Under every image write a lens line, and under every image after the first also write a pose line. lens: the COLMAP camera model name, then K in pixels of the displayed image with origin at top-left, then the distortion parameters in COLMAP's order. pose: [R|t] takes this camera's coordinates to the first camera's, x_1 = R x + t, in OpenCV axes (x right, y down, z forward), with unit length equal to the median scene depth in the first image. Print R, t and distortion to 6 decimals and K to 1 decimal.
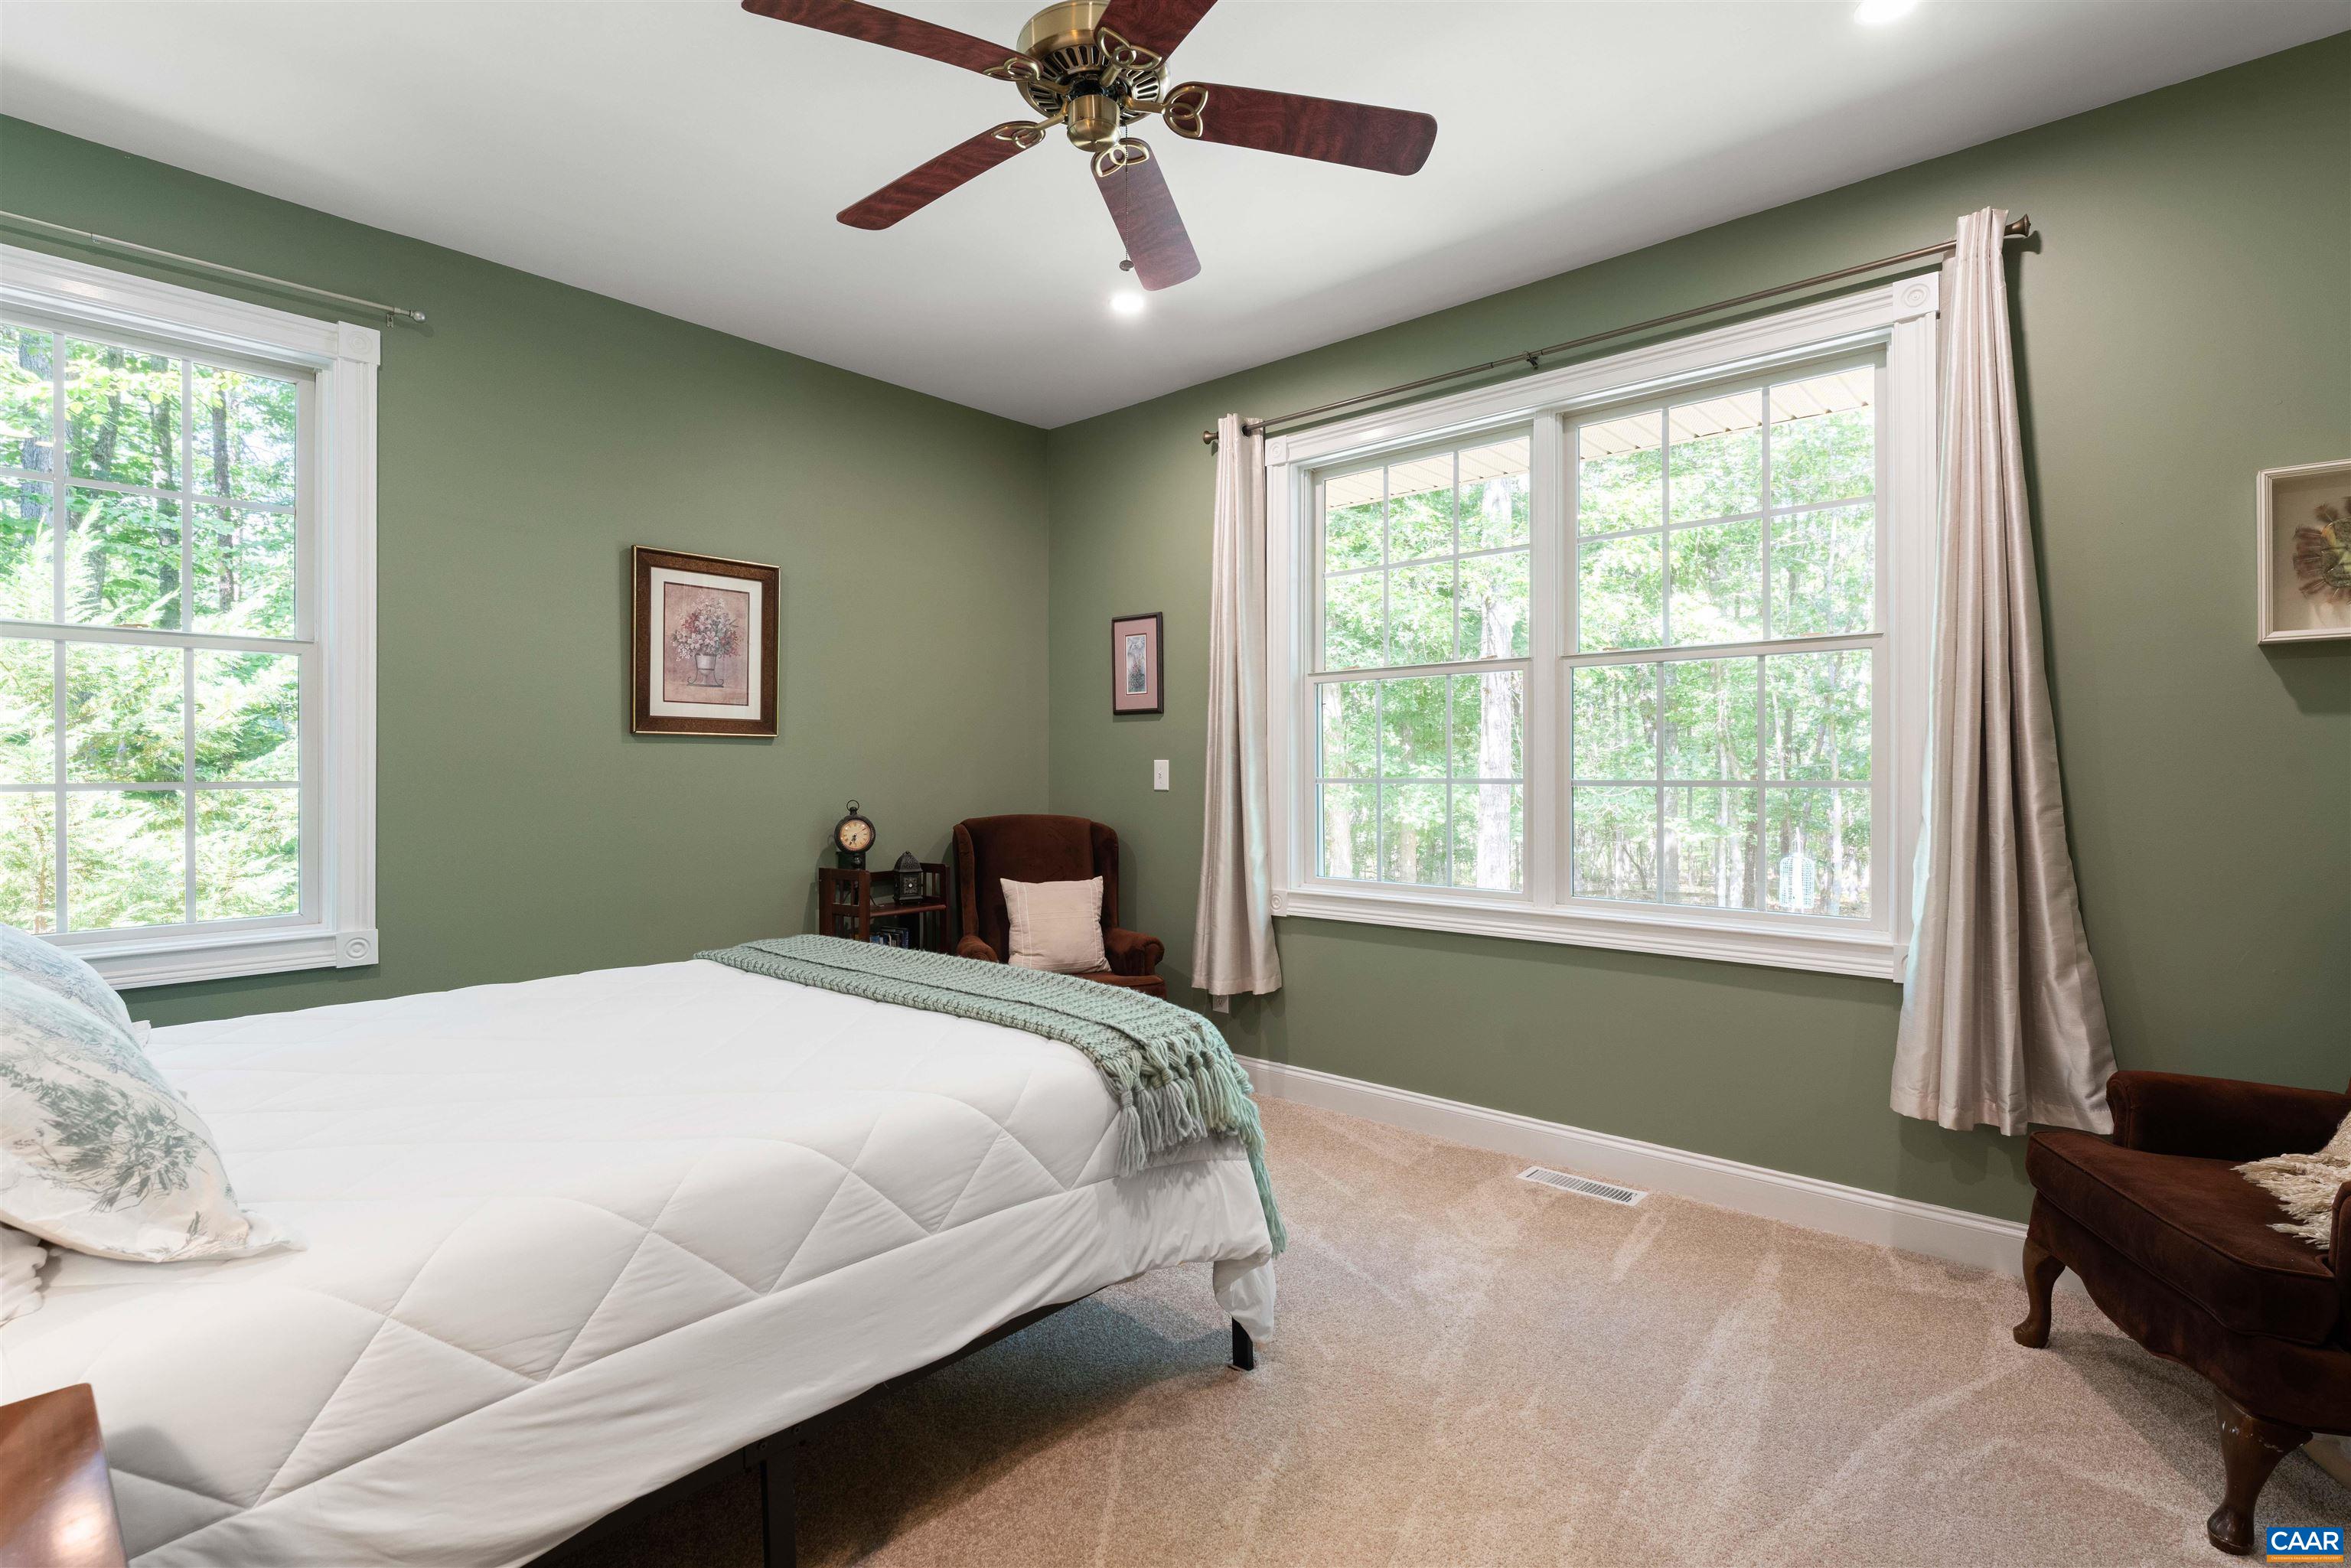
lens RADIAL K [[1090.1, 0, 1174.6], [0, 1090.1, 775.2], [0, 0, 1]] dist [0.008035, -0.000995]
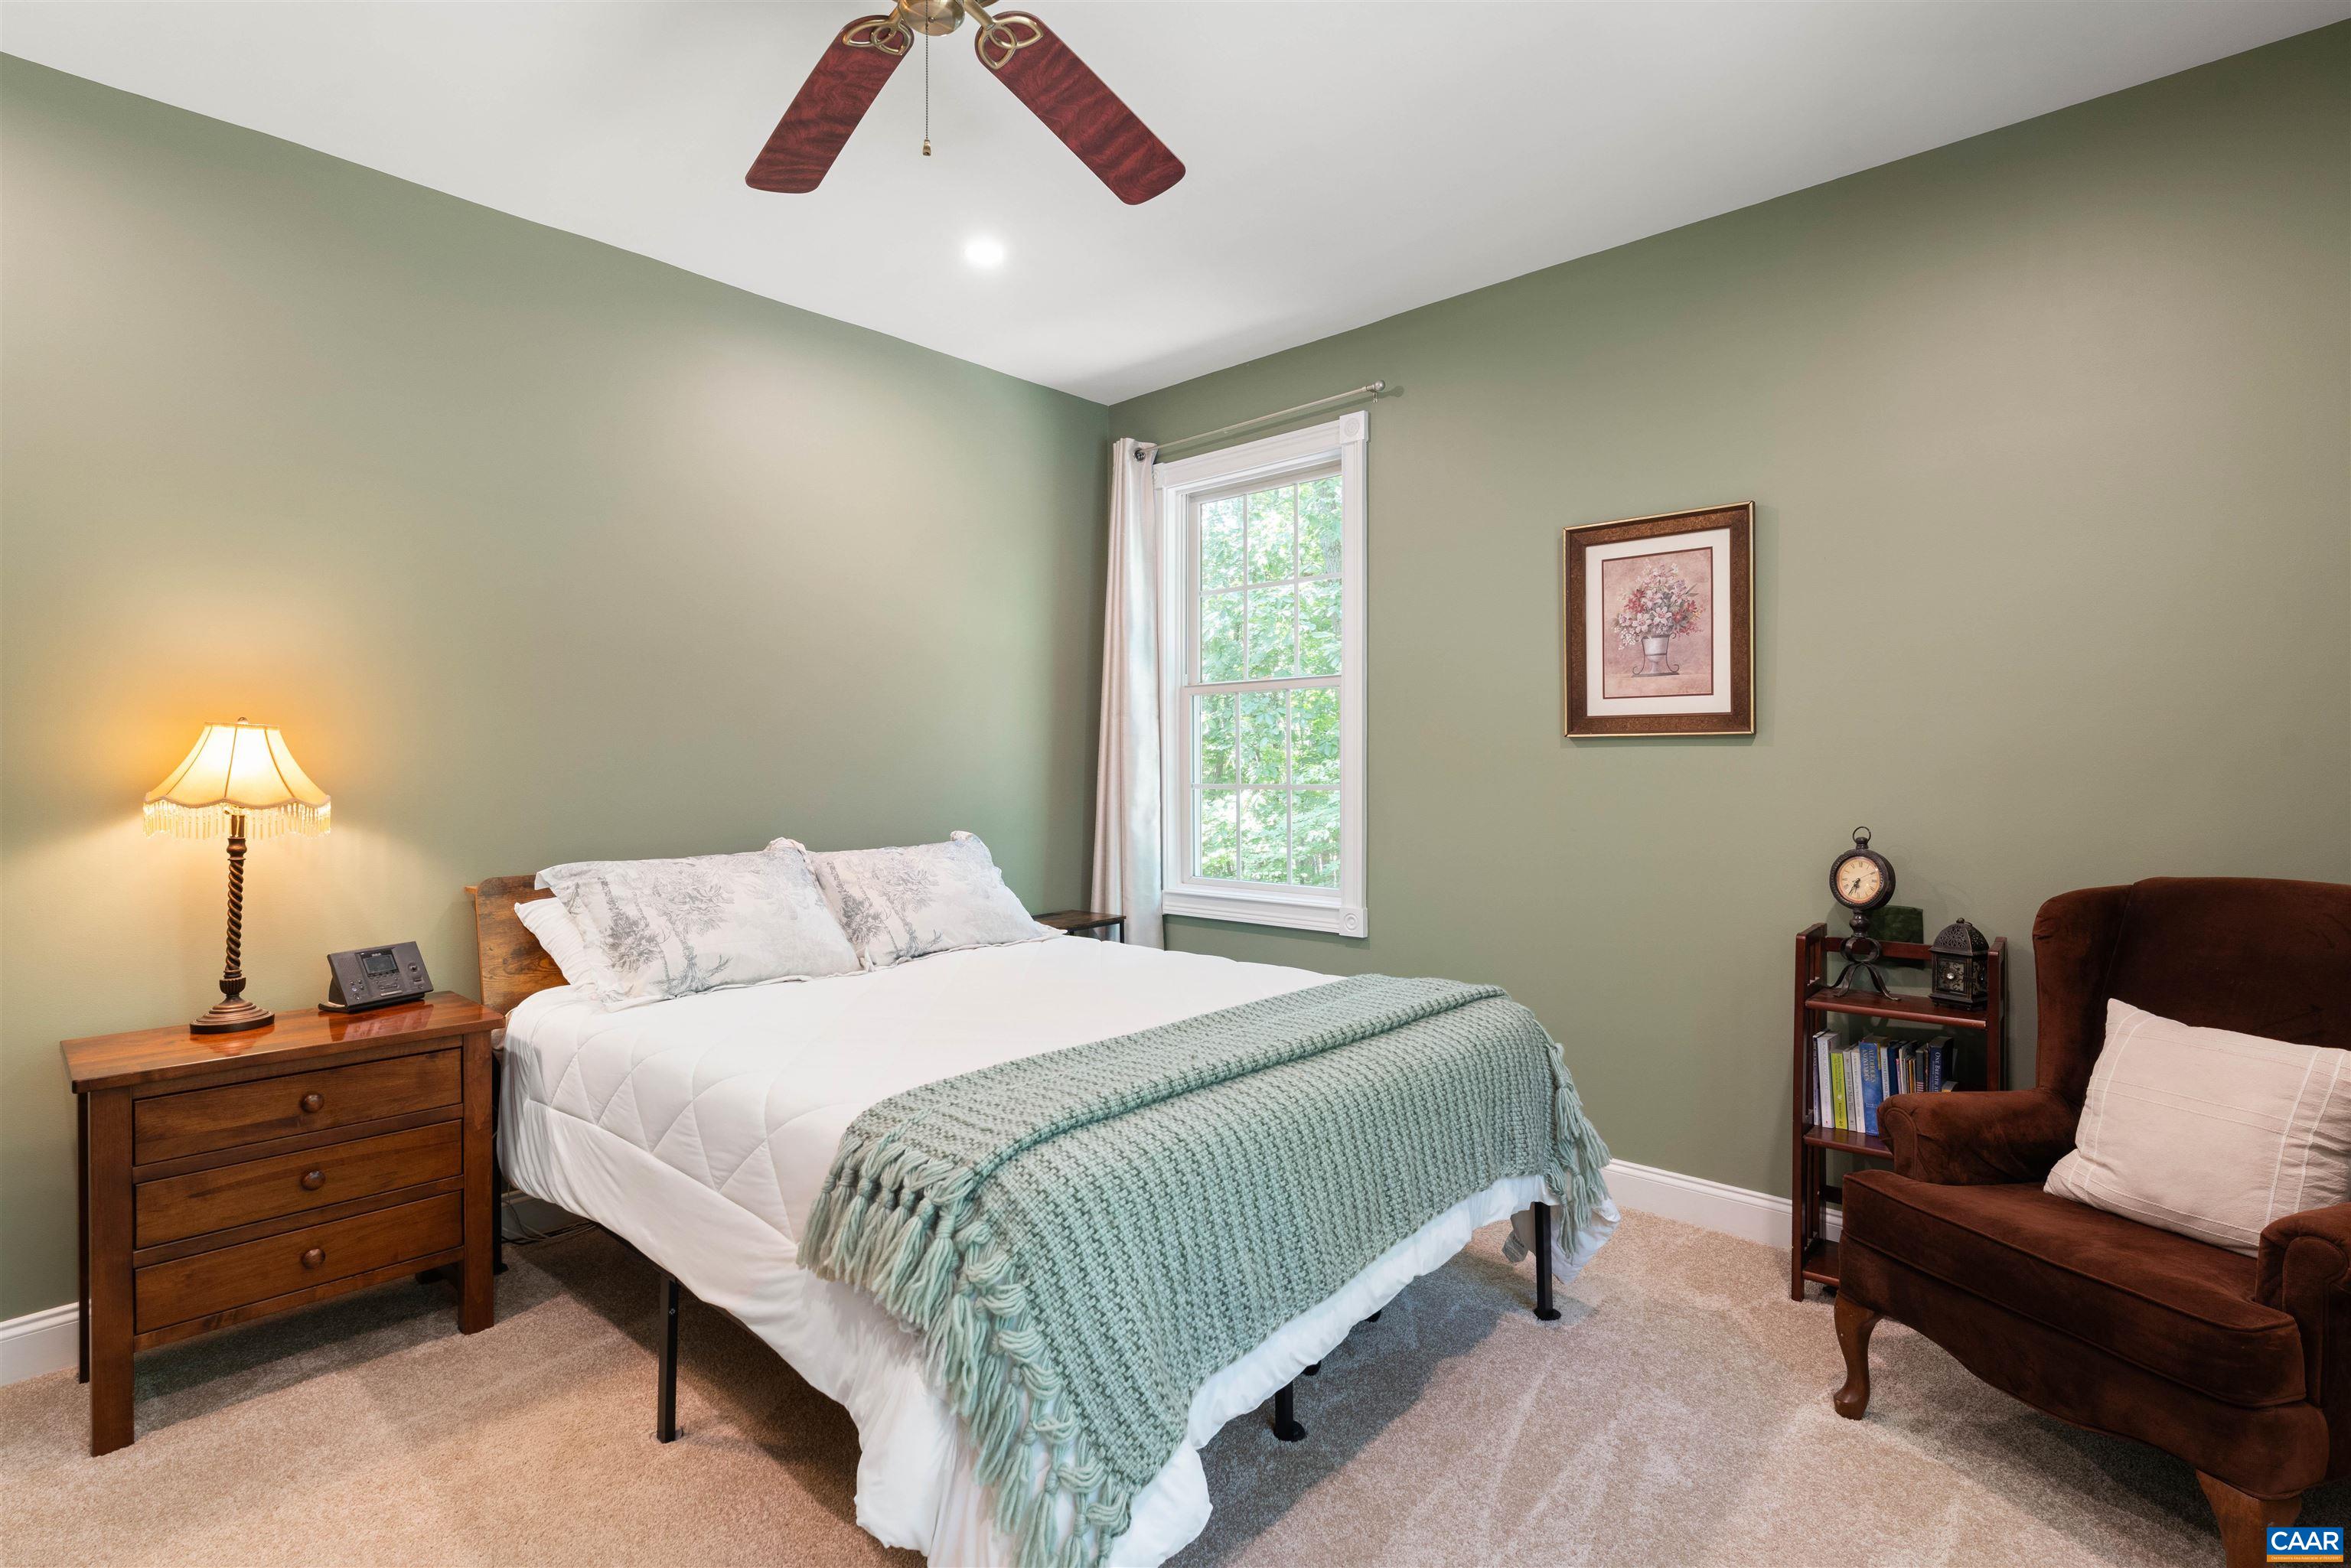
lens RADIAL K [[1156.9, 0, 1201.1], [0, 1156.9, 770.4], [0, 0, 1]] dist [-0.004823, 0.003761]
pose [[-0.009983, 0.006909, -0.999926, 0.425558], [-0.003545, 0.999970, 0.006945, -0.014961], [0.999944, 0.003614, -0.009958, 0.651987]]
